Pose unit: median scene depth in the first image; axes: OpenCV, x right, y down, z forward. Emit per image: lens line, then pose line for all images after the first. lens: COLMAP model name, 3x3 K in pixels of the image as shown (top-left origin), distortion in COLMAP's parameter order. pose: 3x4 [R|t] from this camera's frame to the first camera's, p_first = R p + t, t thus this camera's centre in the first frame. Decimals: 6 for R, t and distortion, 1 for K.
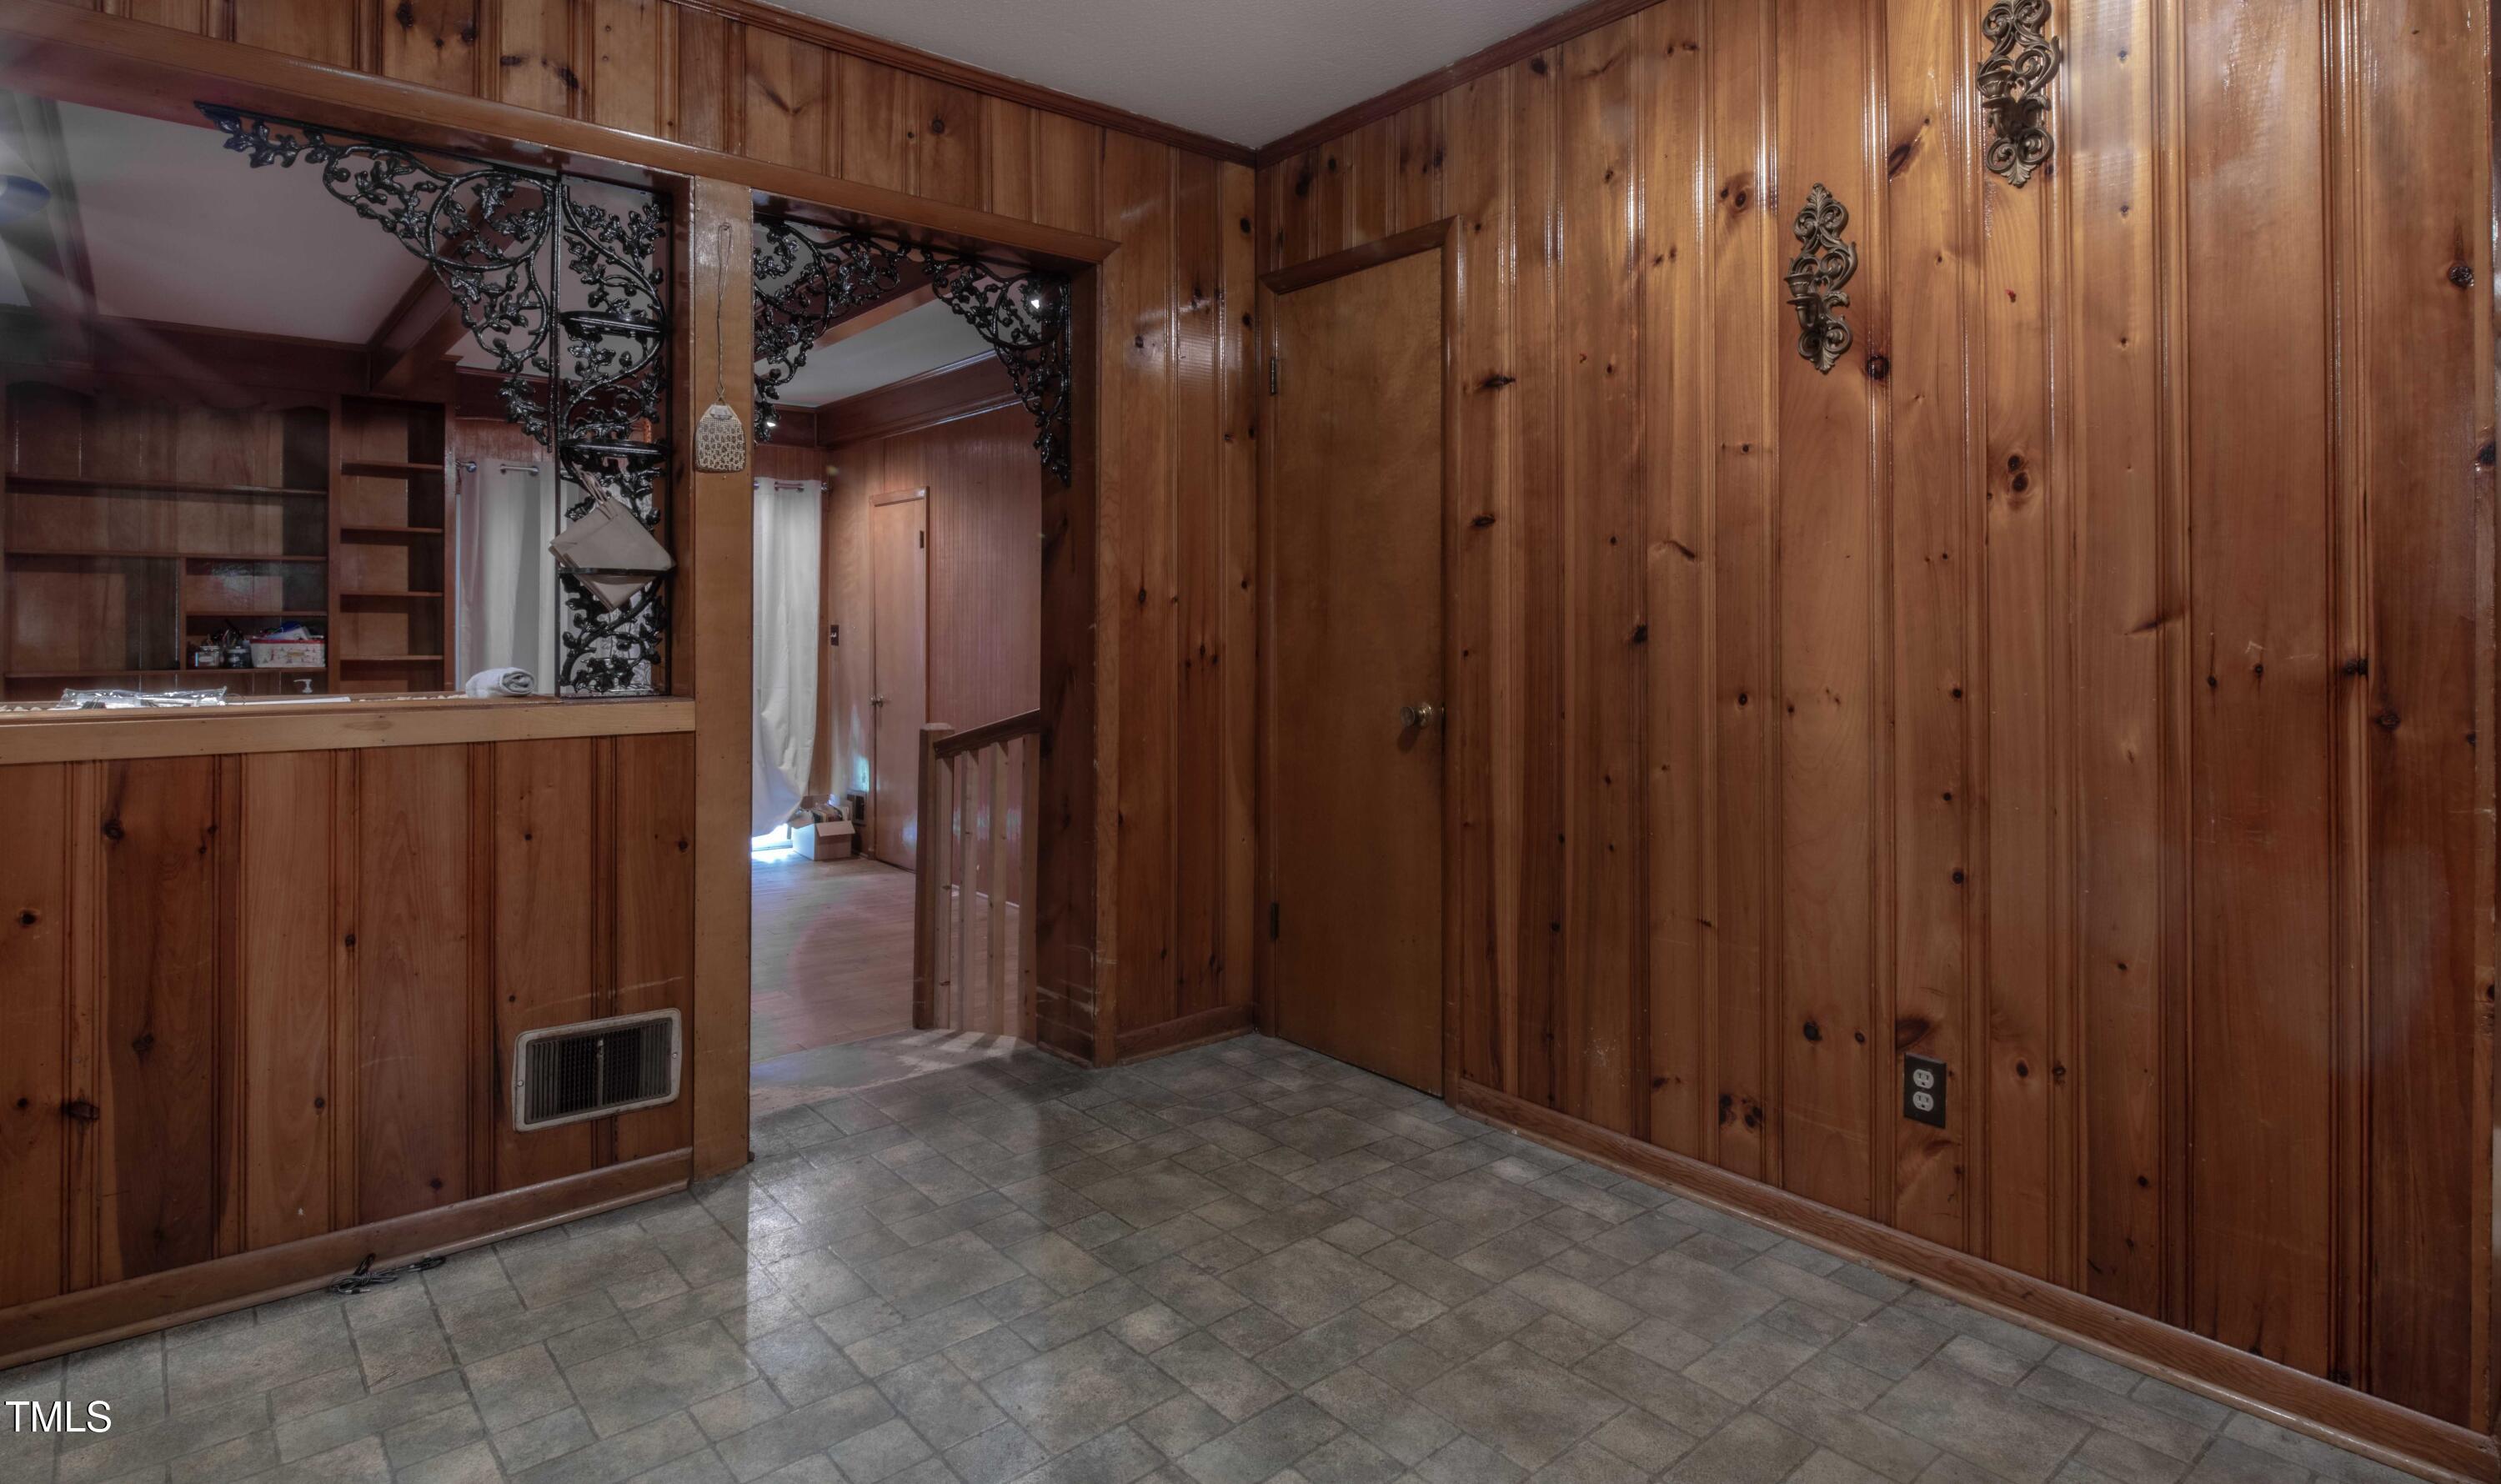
lens RADIAL K [[1274.0, 0, 1253.3], [0, 1274.0, 616.3], [0, 0, 1]] dist [0.002478, -0.008818]
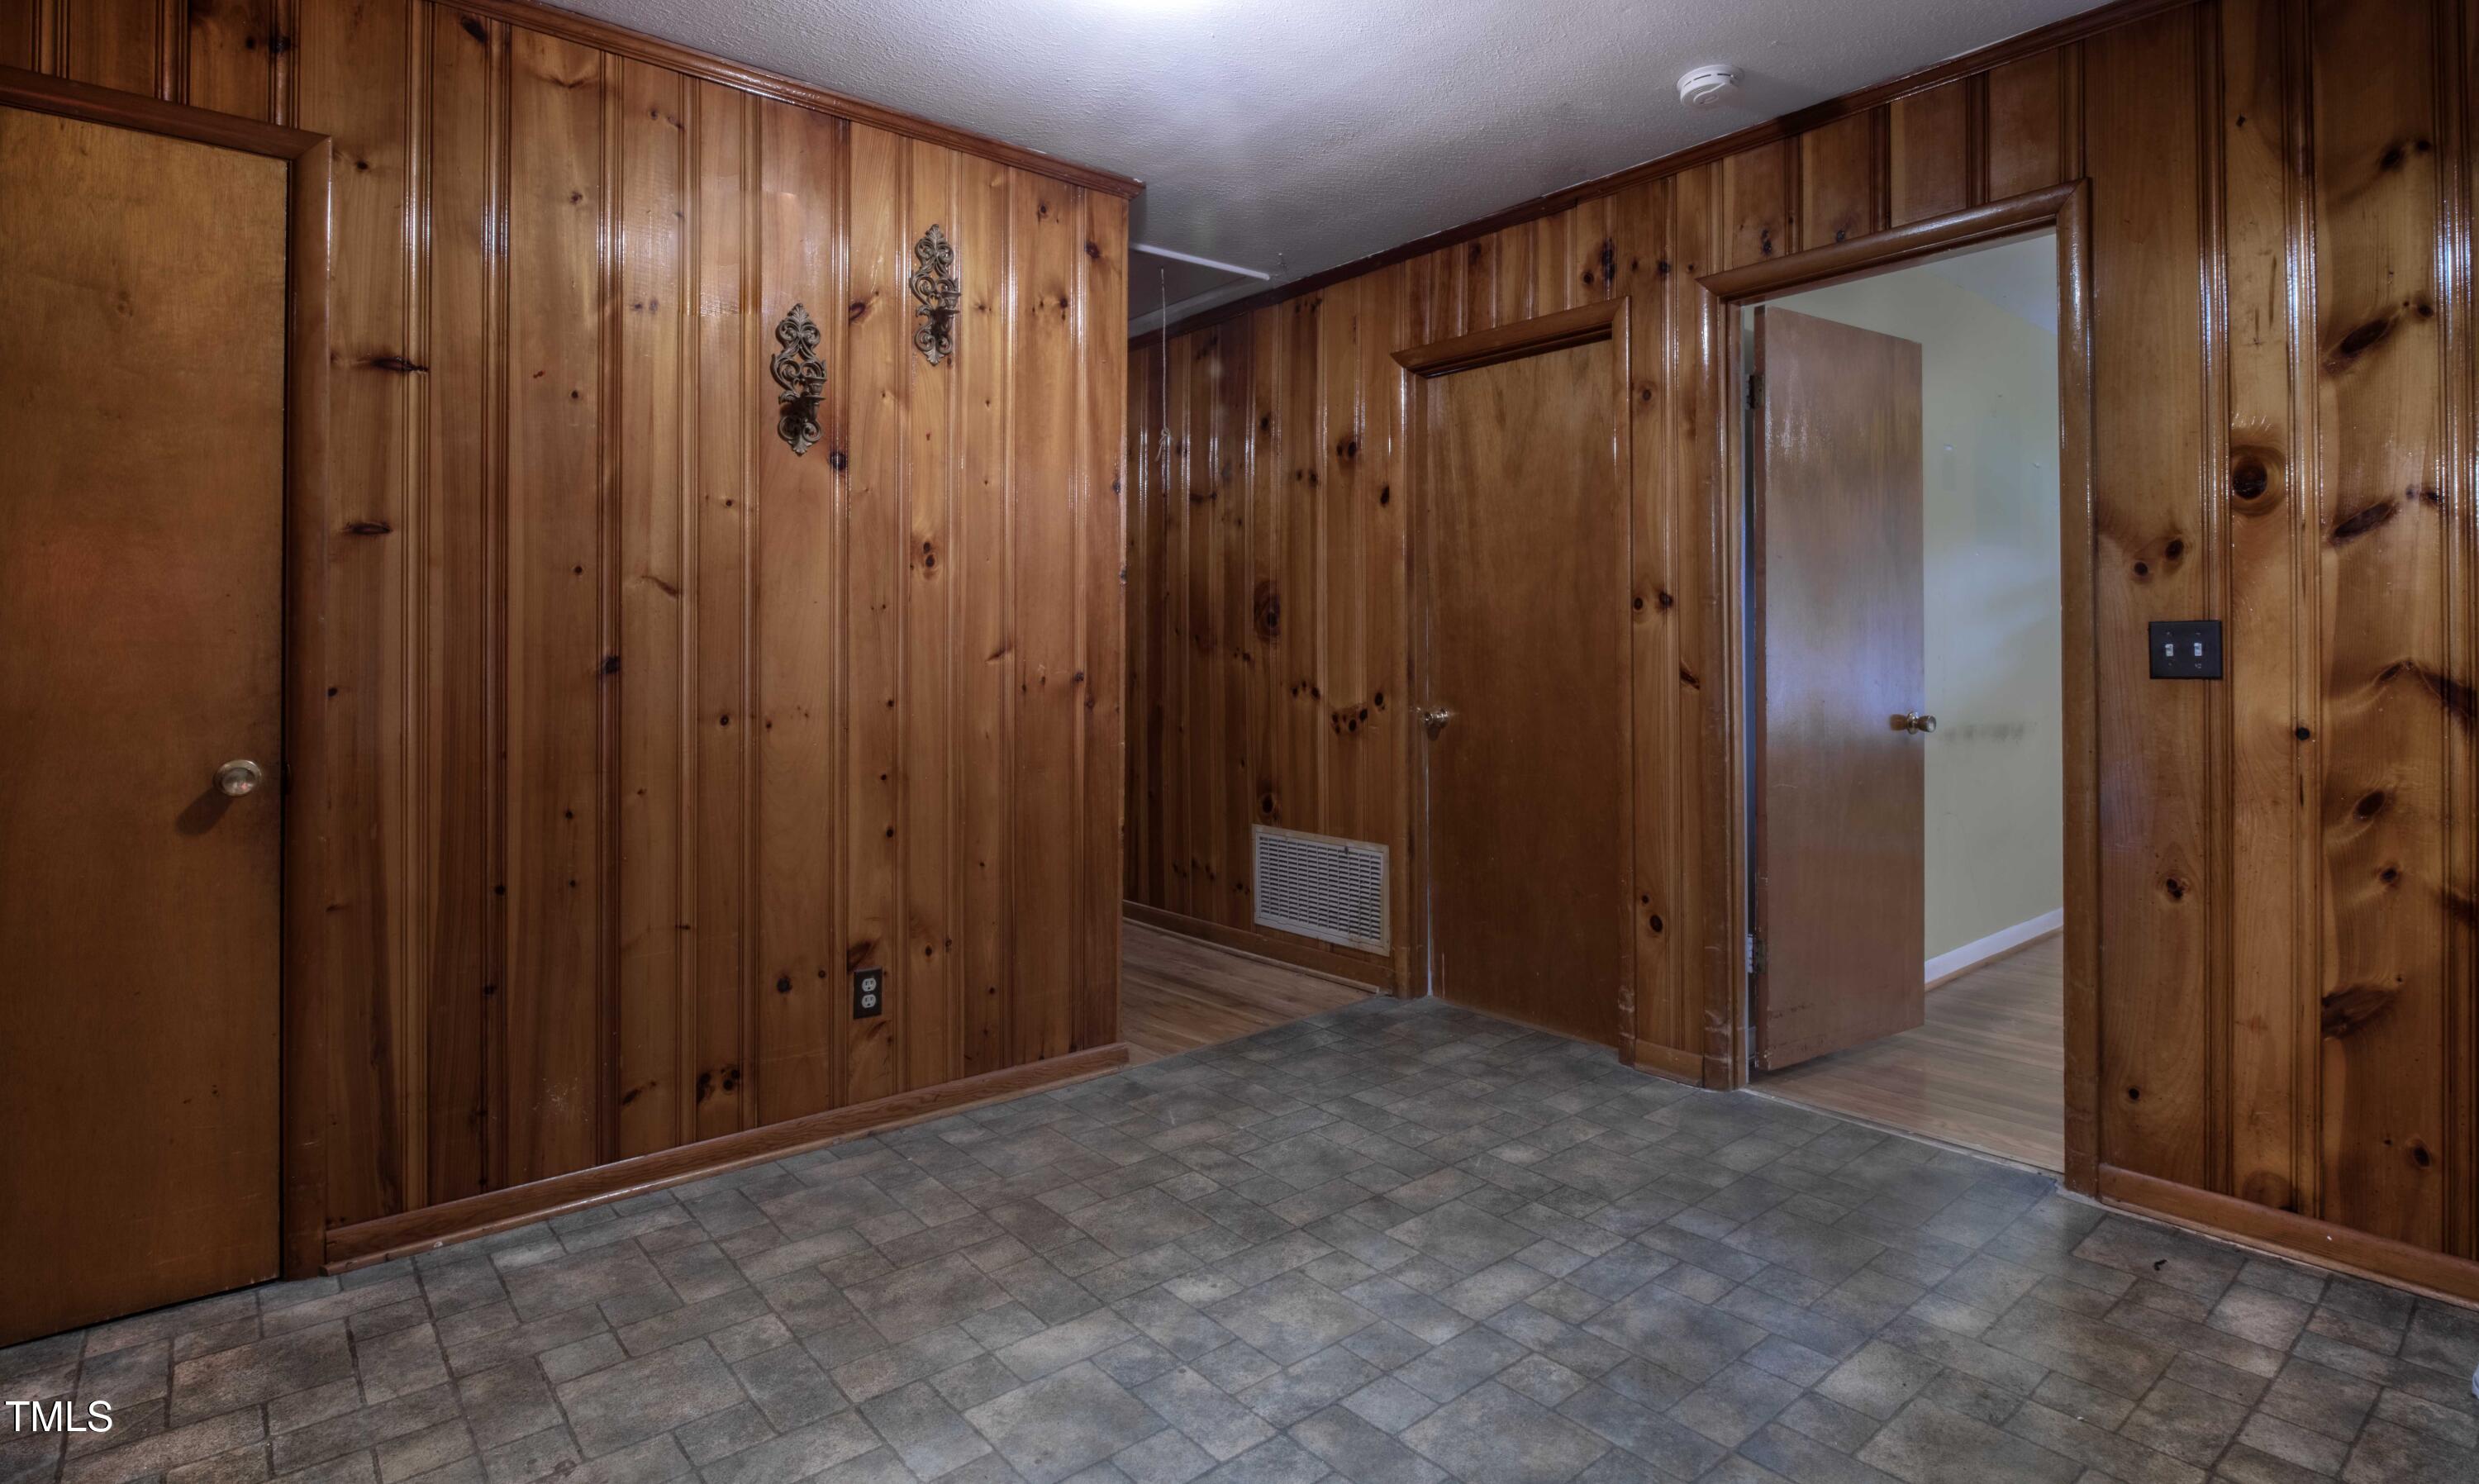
lens RADIAL K [[1271.5, 0, 1244.0], [0, 1271.5, 642.1], [0, 0, 1]] dist [-0.001442, -0.001066]
pose [[0.004815, 0.010914, 0.999929, -0.803178], [-0.005436, 0.999926, -0.010888, 0.004882], [-0.999974, -0.005383, 0.004874, 0.555816]]
